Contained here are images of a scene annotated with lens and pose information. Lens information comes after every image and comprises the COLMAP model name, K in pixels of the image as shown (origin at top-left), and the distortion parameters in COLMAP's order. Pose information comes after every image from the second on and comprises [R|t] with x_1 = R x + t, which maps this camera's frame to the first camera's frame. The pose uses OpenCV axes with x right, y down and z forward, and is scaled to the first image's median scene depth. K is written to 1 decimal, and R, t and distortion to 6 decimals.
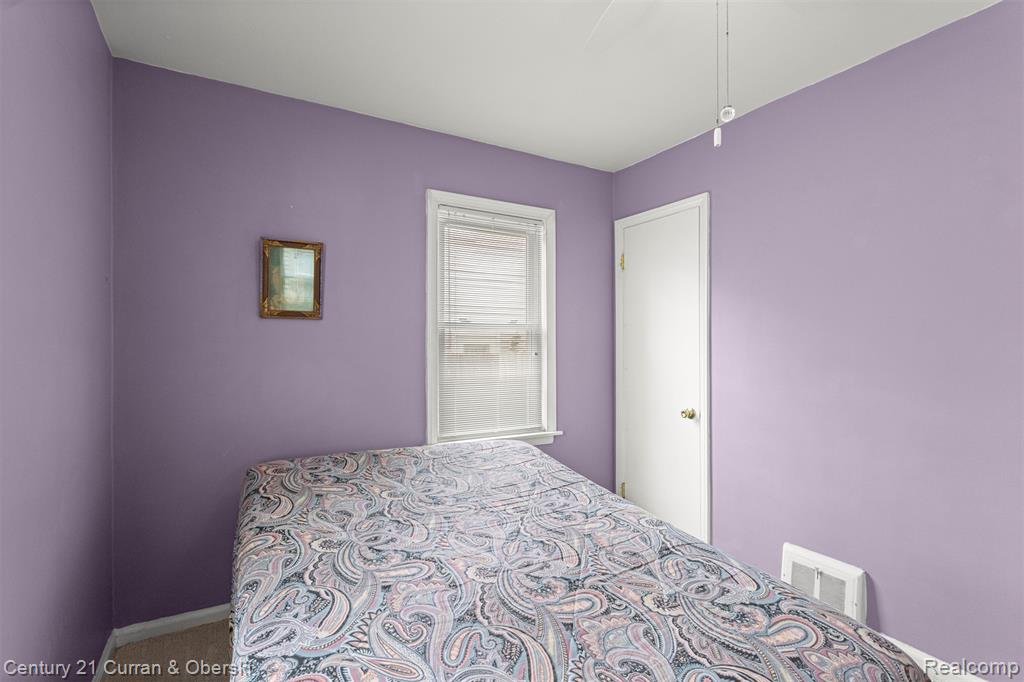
lens RADIAL K [[491.2, 0, 508.4], [0, 491.2, 350.4], [0, 0, 1]] dist [0.001081, 0.001356]
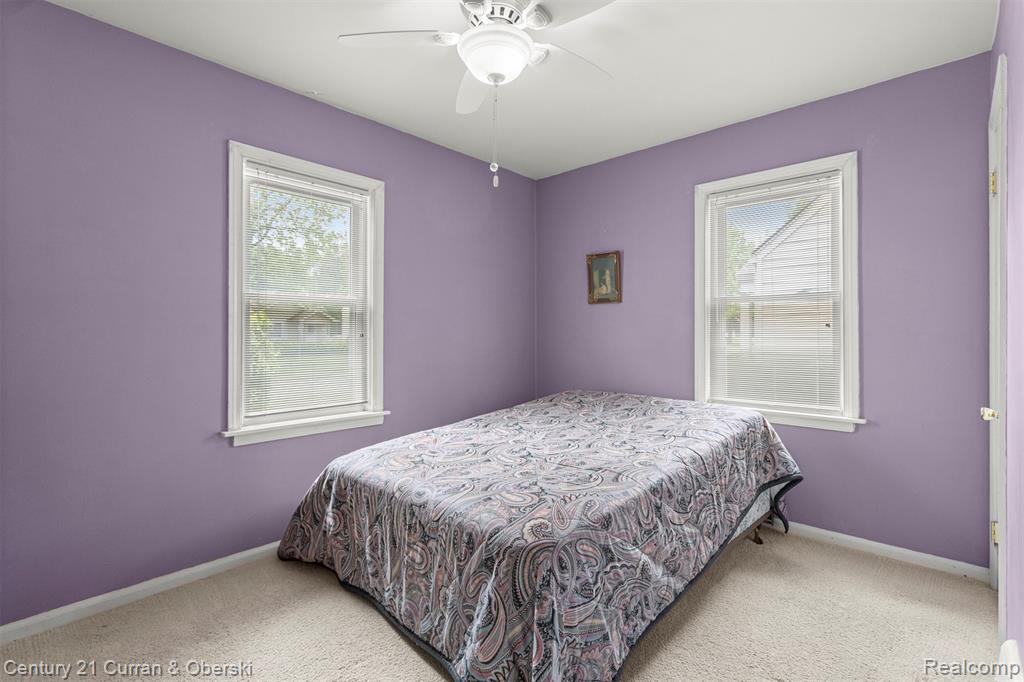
lens RADIAL K [[491.2, 0, 504.0], [0, 491.2, 334.8], [0, 0, 1]] dist [0.001081, 0.001356]
pose [[0.279525, 0.001145, -0.960138, 1.138615], [-0.008827, 0.999960, -0.001378, 0.047551], [0.960098, 0.008860, 0.279524, 0.311185]]
